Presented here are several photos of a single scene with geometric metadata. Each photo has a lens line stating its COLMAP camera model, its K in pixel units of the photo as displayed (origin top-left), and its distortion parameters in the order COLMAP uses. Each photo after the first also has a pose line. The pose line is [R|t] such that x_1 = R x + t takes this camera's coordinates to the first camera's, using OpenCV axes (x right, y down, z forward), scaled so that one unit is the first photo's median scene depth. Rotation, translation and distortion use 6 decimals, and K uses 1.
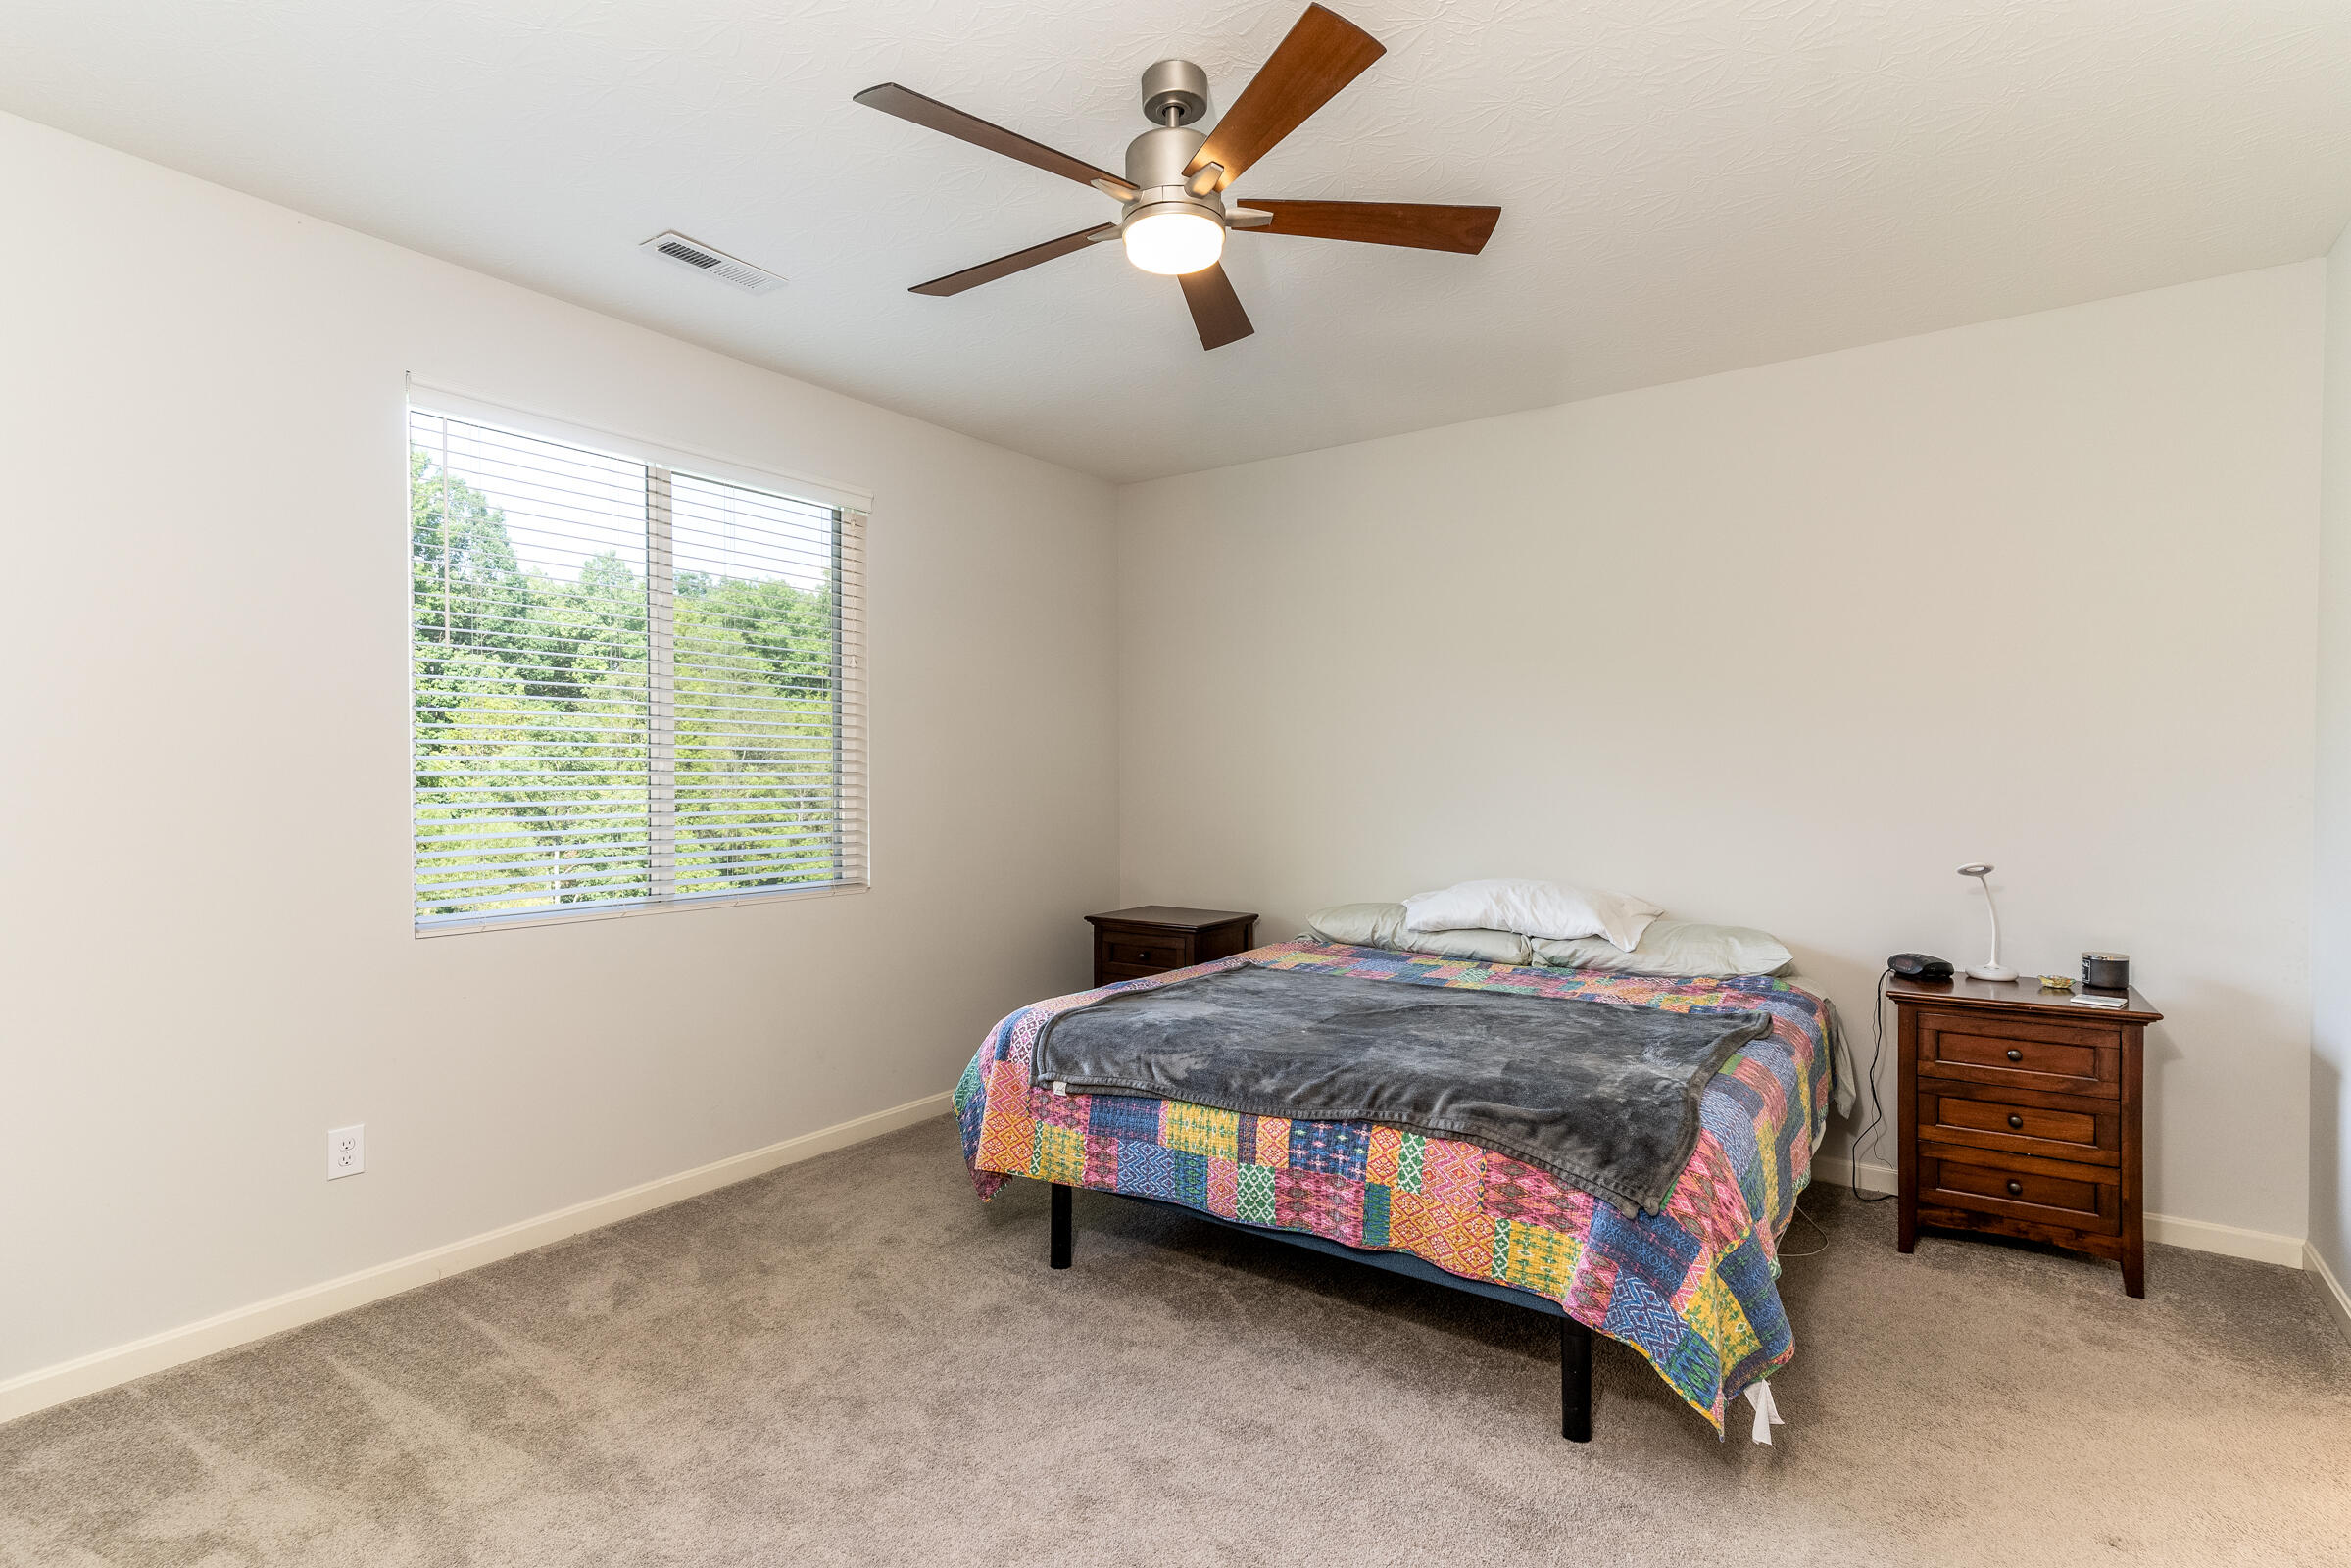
lens RADIAL K [[1116.4, 0, 1180.5], [0, 1116.4, 780.0], [0, 0, 1]] dist [0.004490, -0.000453]
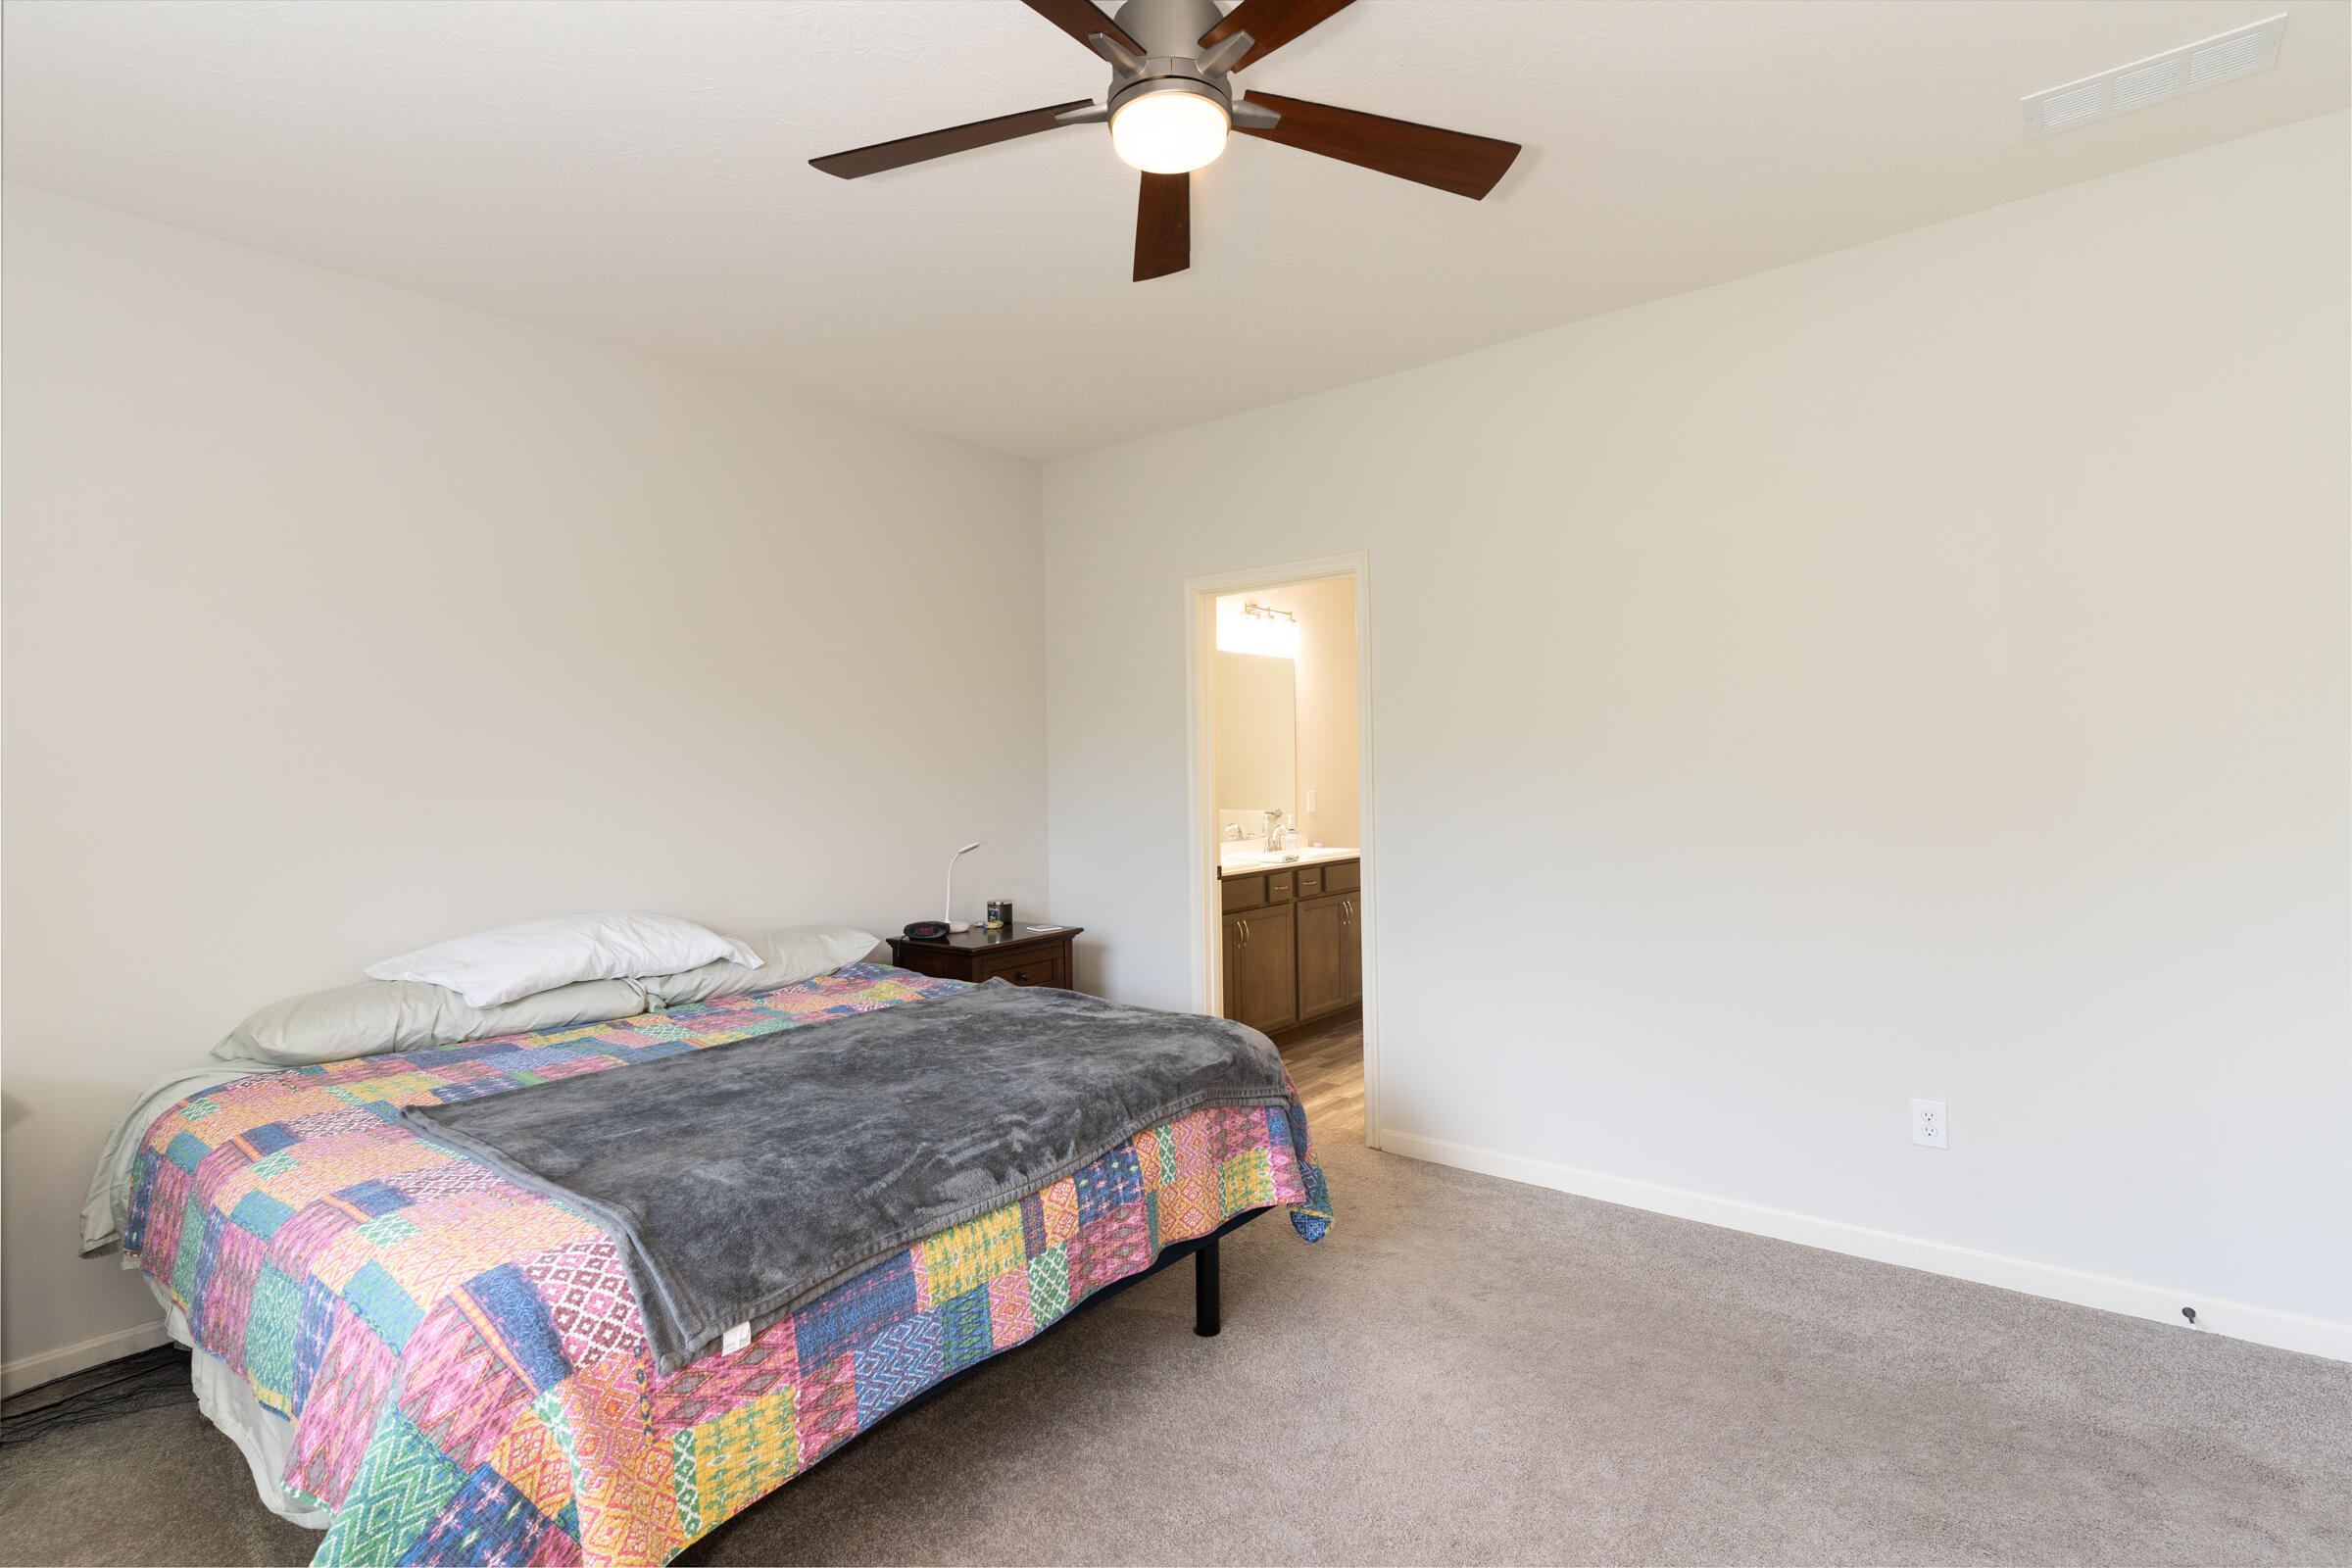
lens RADIAL K [[1116.8, 0, 1181.0], [0, 1116.8, 780.0], [0, 0, 1]] dist [0.004490, -0.000453]
pose [[0.082161, -0.007038, 0.996594, -0.726753], [0.024763, 0.999681, 0.005018, -0.000167], [-0.996311, 0.024267, 0.082309, 0.818815]]
